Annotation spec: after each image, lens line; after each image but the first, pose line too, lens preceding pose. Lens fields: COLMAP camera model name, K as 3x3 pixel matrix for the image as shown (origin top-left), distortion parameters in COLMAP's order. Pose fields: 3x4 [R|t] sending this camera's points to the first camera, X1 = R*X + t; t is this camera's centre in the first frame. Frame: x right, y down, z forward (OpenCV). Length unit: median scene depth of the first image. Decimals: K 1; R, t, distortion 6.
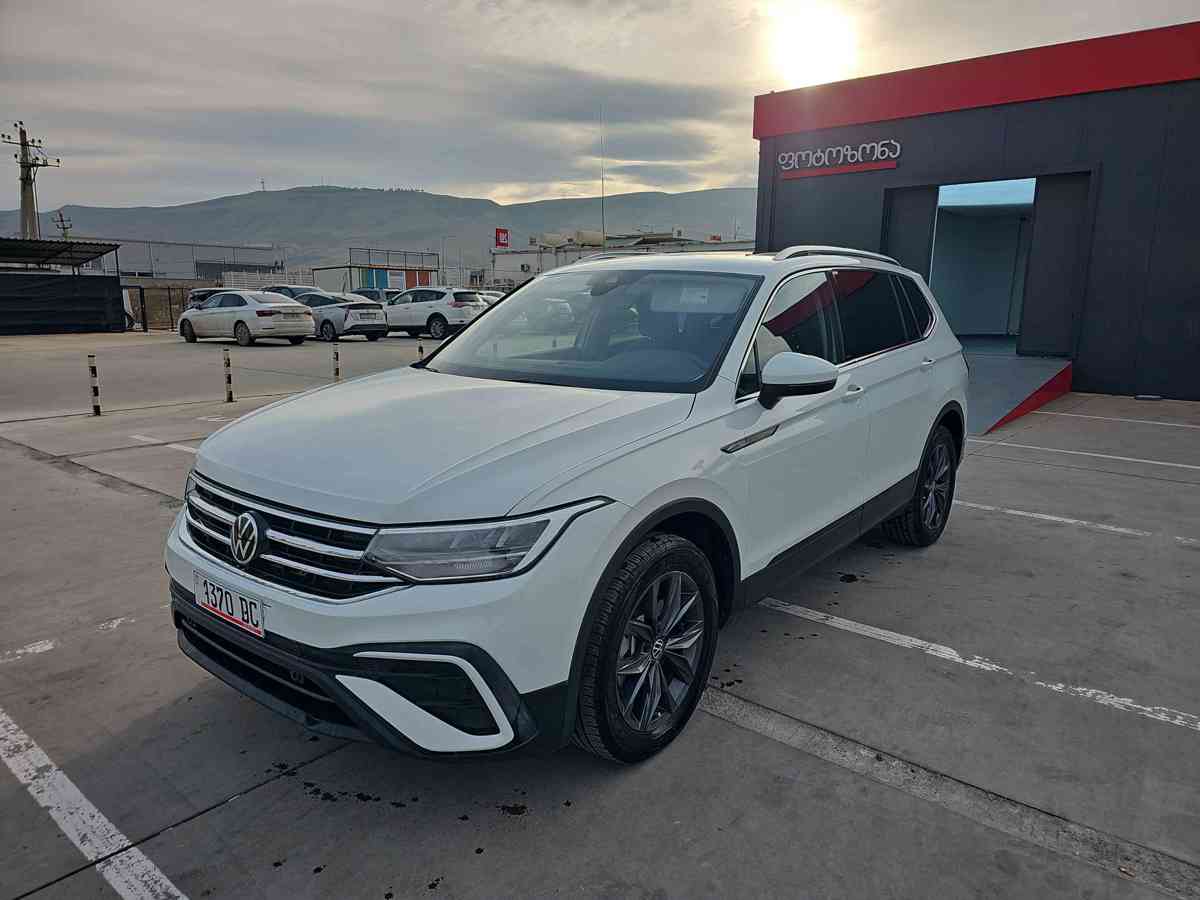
lens RADIAL K [[786.0, 0, 598.6], [0, 786.0, 457.5], [0, 0, 1]] dist [0.055247, -0.048425]
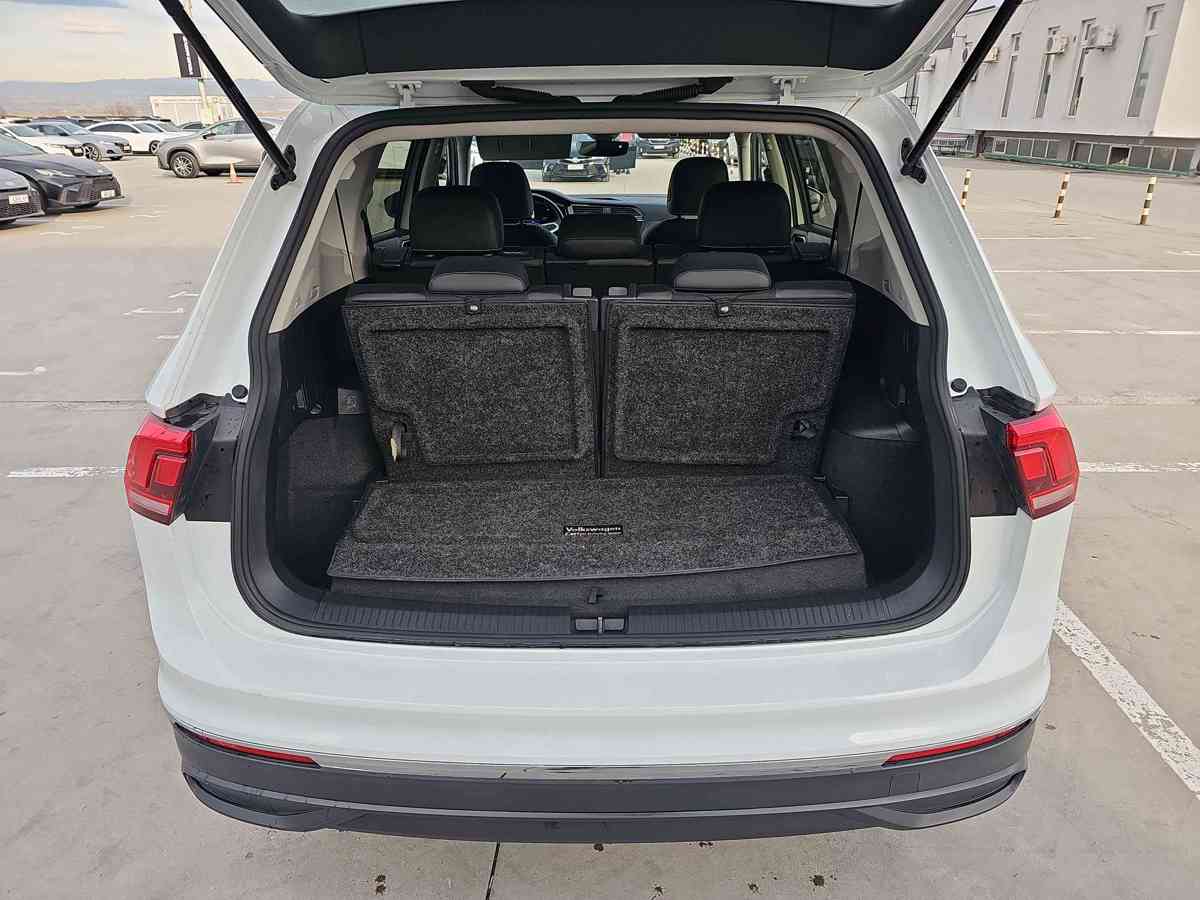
lens RADIAL K [[786.0, 0, 601.1], [0, 786.0, 456.3], [0, 0, 1]] dist [0.055247, -0.048425]
pose [[-0.782131, 0.243813, -0.573433, 0.793204], [-0.123831, 0.841098, 0.526518, -0.446240], [0.610685, 0.482815, -0.627657, 2.035686]]
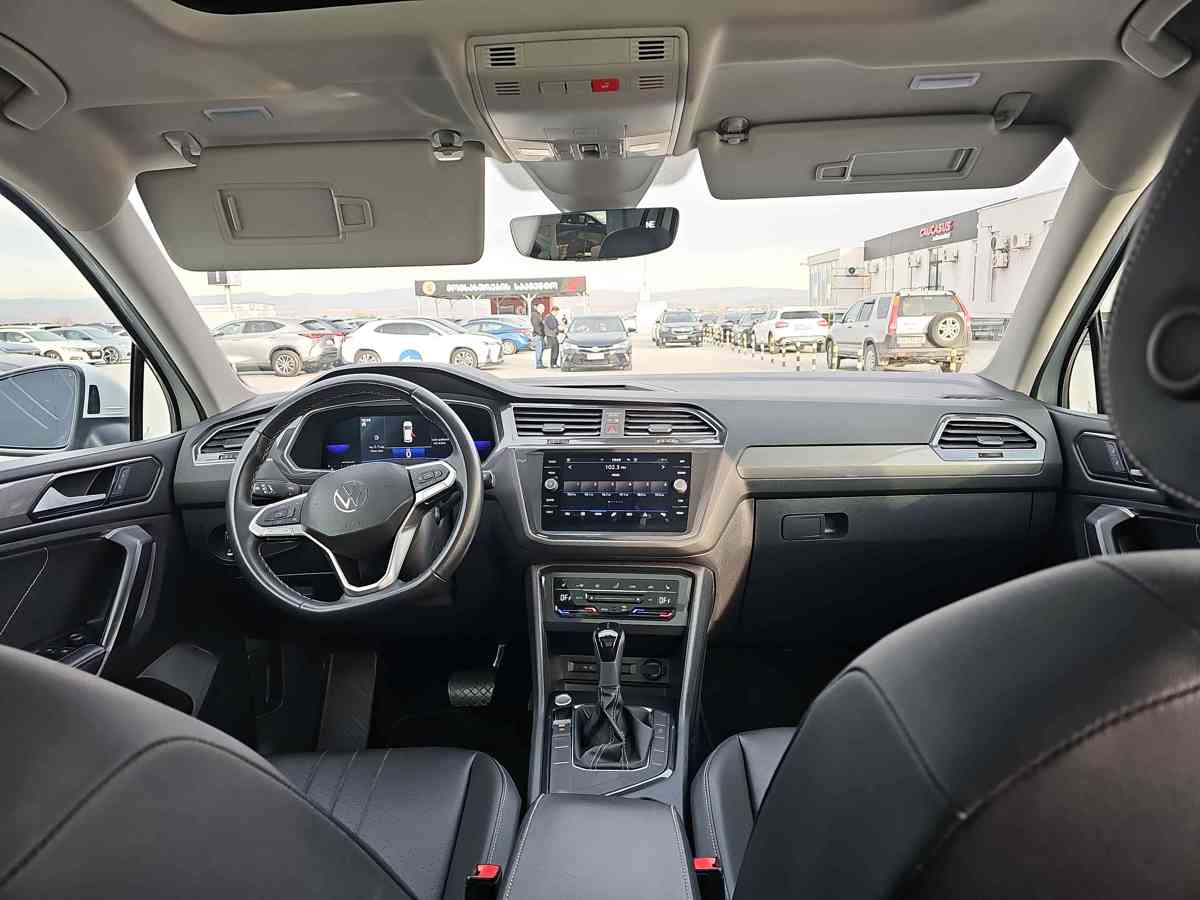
lens RADIAL K [[786.0, 0, 589.3], [0, 786.0, 452.5], [0, 0, 1]] dist [0.055247, -0.048425]
pose [[-0.808278, 0.116883, -0.577084, 0.256587], [-0.093933, 0.941949, 0.322348, -0.244062], [0.581260, 0.314754, -0.750378, 1.415184]]
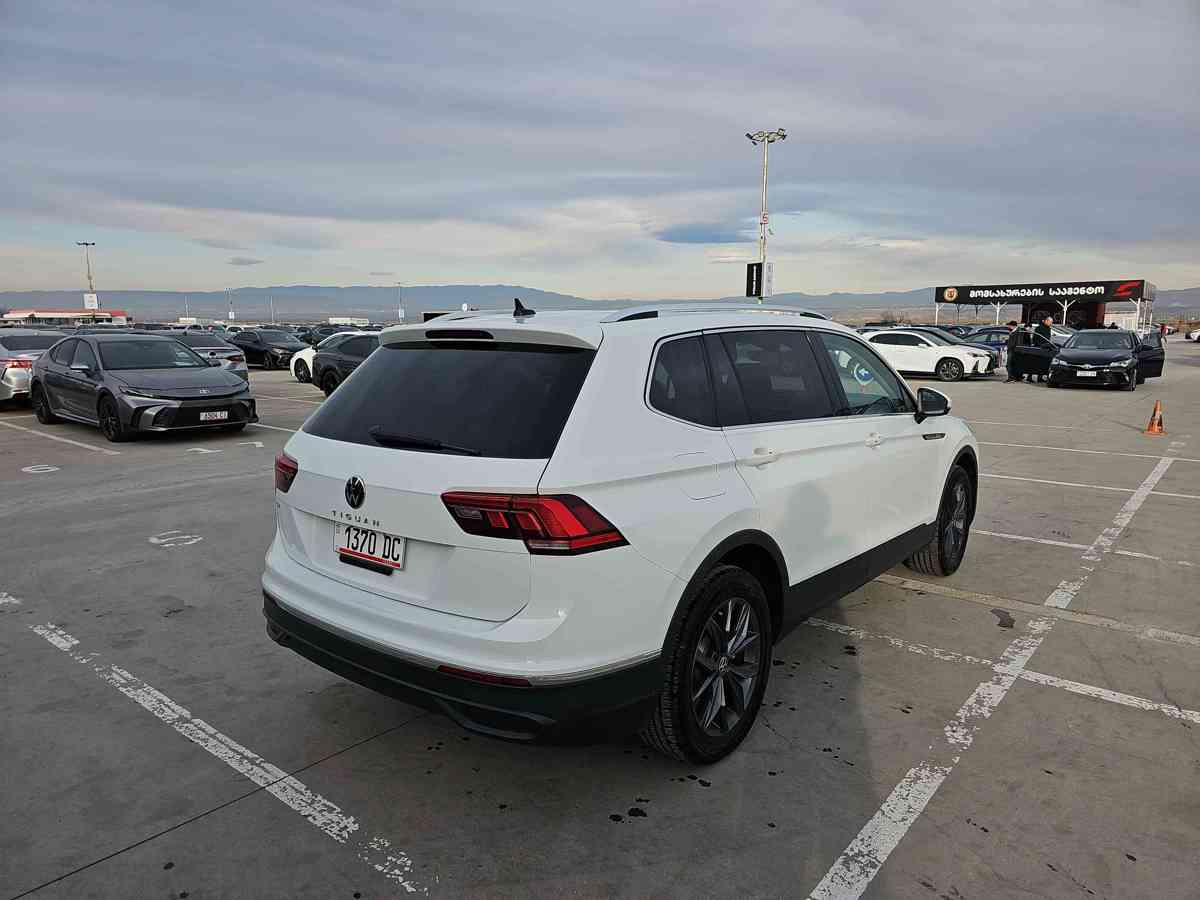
lens RADIAL K [[786.0, 0, 590.7], [0, 786.0, 459.8], [0, 0, 1]] dist [0.055247, -0.048425]
pose [[-0.999955, -0.000741, 0.009503, 0.333319], [0.002736, 0.932689, 0.360671, -0.574549], [-0.009131, 0.360681, -0.932645, 2.573177]]
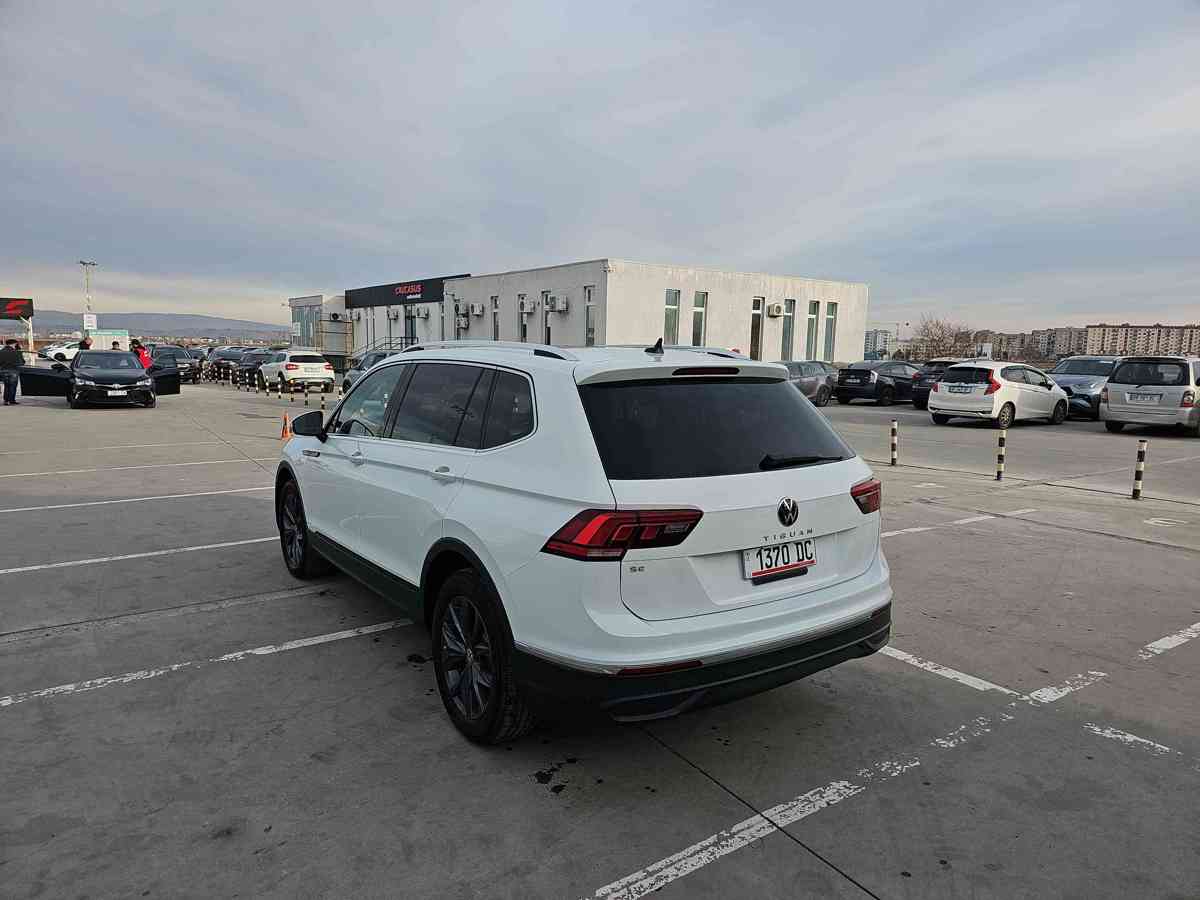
lens RADIAL K [[786.0, 0, 605.1], [0, 786.0, 451.4], [0, 0, 1]] dist [0.055247, -0.048425]
pose [[-0.276186, 0.106732, -0.955159, 1.539951], [-0.216015, 0.961494, 0.169901, -0.425054], [0.936514, 0.253253, -0.242496, 1.817169]]
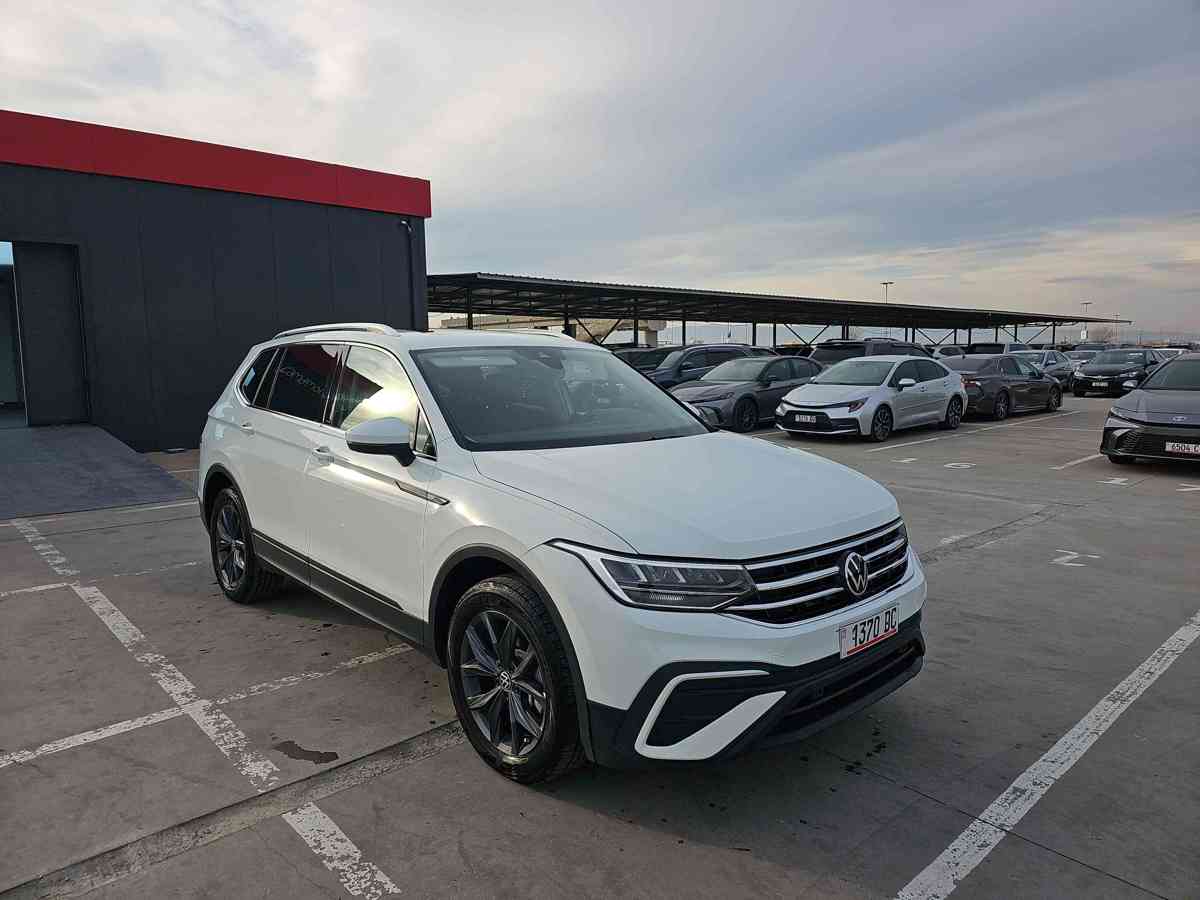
lens RADIAL K [[786.0, 0, 591.1], [0, 786.0, 447.0], [0, 0, 1]] dist [0.055247, -0.048425]
pose [[0.147806, -0.115836, 0.982210, -1.195739], [0.206367, 0.974870, 0.083915, -0.190366], [-0.967247, 0.190292, 0.167996, 0.837798]]
